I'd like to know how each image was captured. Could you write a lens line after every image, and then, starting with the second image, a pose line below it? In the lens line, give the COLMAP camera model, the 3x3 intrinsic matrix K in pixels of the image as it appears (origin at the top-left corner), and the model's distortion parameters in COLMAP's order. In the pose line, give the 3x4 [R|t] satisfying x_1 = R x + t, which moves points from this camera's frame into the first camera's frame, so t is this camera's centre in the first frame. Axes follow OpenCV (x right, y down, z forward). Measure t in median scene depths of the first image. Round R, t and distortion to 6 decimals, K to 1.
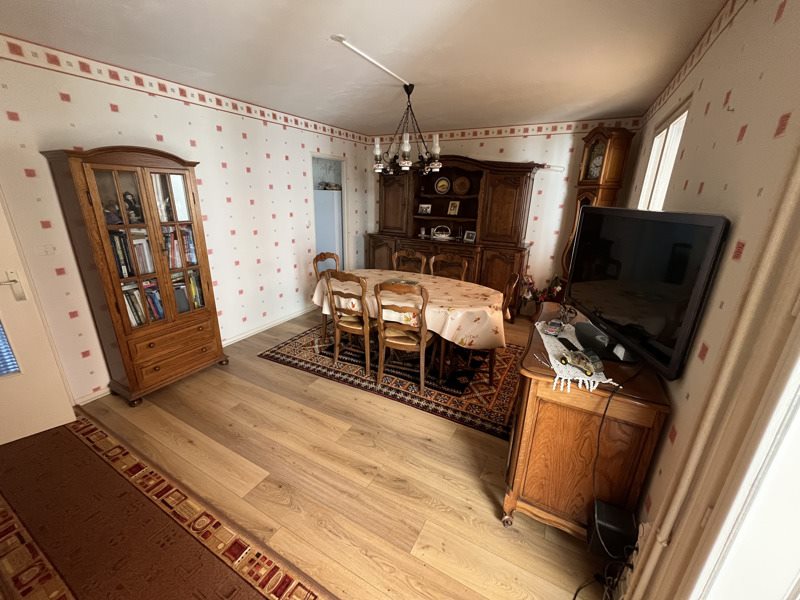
lens RADIAL K [[324.6, 0, 397.9], [0, 324.6, 298.9], [0, 0, 1]] dist [0.000147, -0.000196]
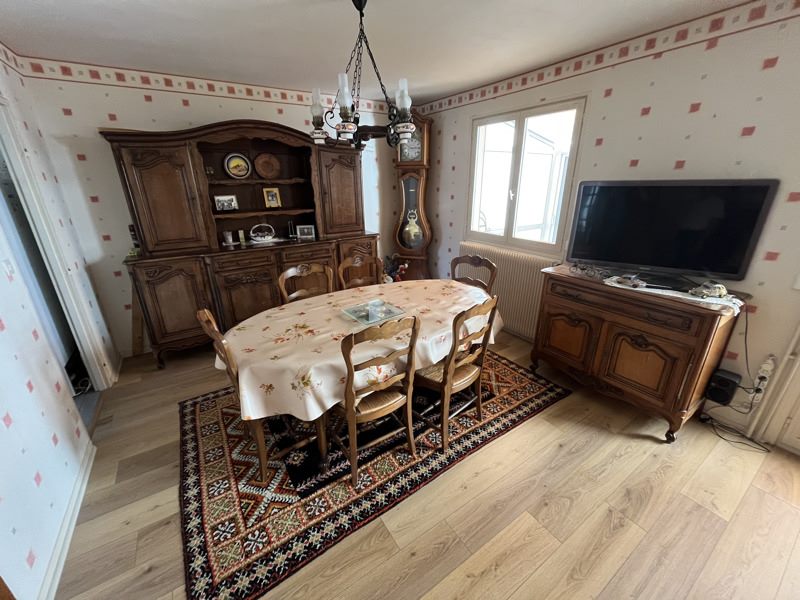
lens RADIAL K [[324.6, 0, 397.9], [0, 324.6, 298.9], [0, 0, 1]] dist [0.000147, -0.000196]
pose [[0.470347, -0.329105, 0.818818, -0.521861], [0.294354, 0.933229, 0.206007, -0.196310], [-0.831943, 0.144128, 0.535816, 0.593462]]
